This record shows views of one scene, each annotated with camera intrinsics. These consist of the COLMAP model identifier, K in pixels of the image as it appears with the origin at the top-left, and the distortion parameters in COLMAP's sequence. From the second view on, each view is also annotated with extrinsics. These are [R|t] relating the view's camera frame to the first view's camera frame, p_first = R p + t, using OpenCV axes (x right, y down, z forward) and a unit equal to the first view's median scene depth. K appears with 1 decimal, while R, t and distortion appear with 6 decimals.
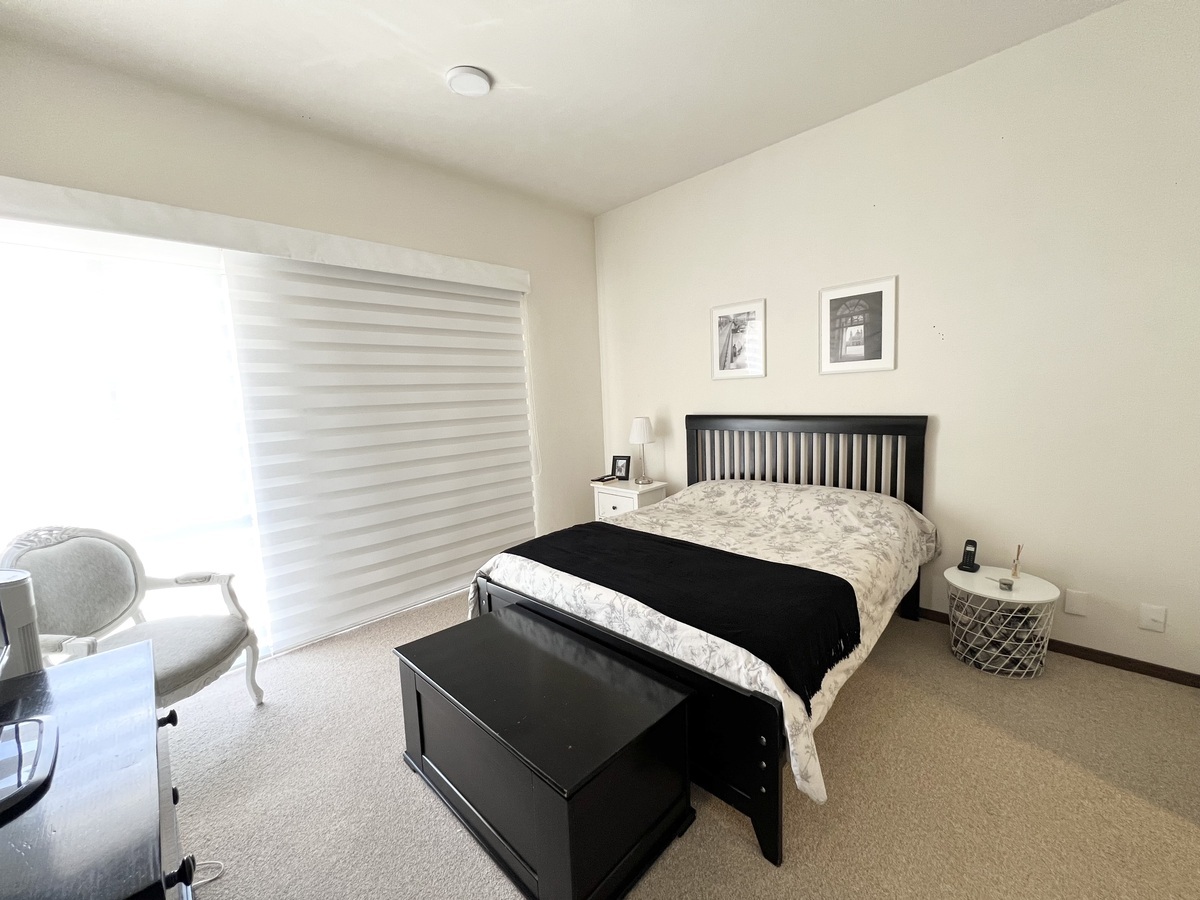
lens RADIAL K [[480.9, 0, 597.3], [0, 480.9, 446.4], [0, 0, 1]] dist [0.001027, -0.000533]
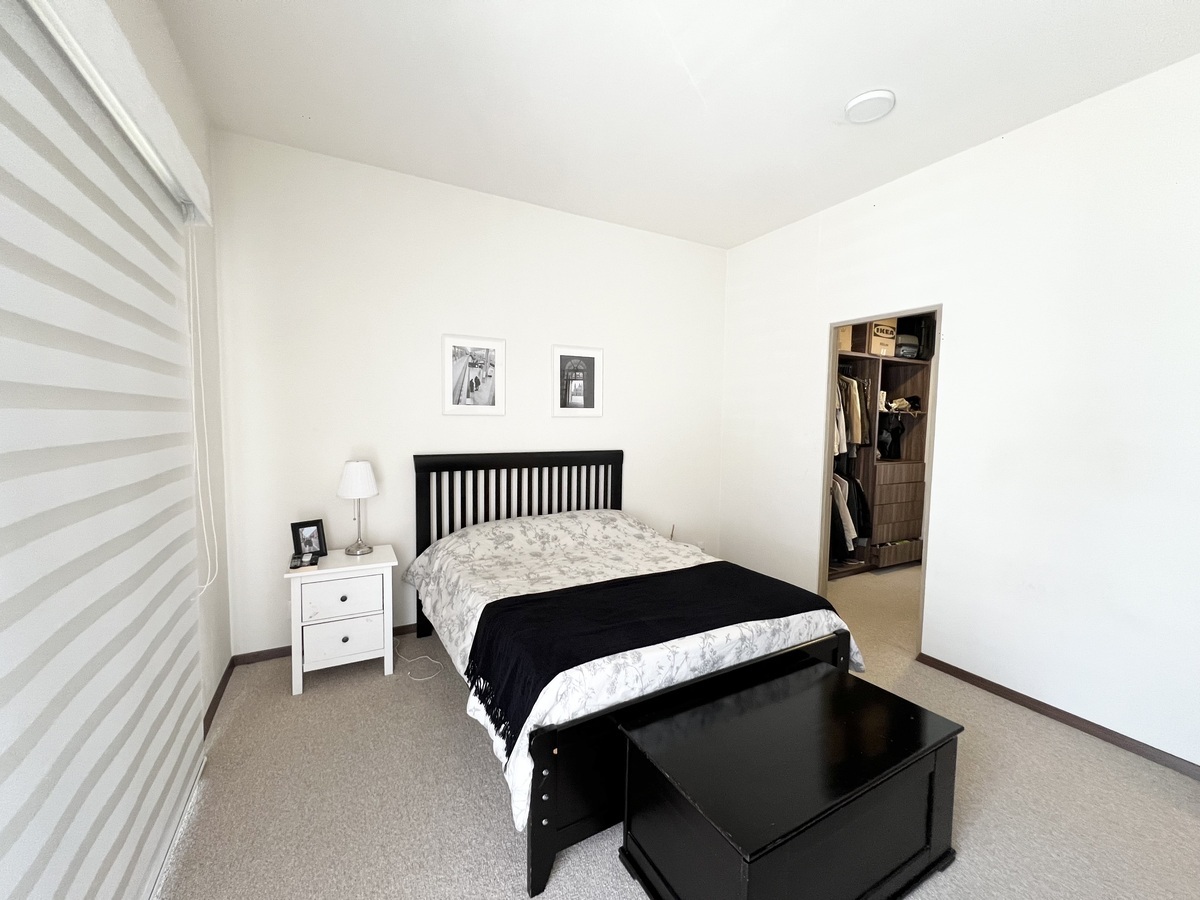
lens RADIAL K [[480.9, 0, 594.5], [0, 480.9, 447.5], [0, 0, 1]] dist [0.001027, -0.000533]
pose [[0.281979, -0.015499, 0.959295, -0.713024], [0.082083, 0.996593, -0.008026, -0.065680], [-0.955903, 0.081005, 0.282291, 0.664028]]
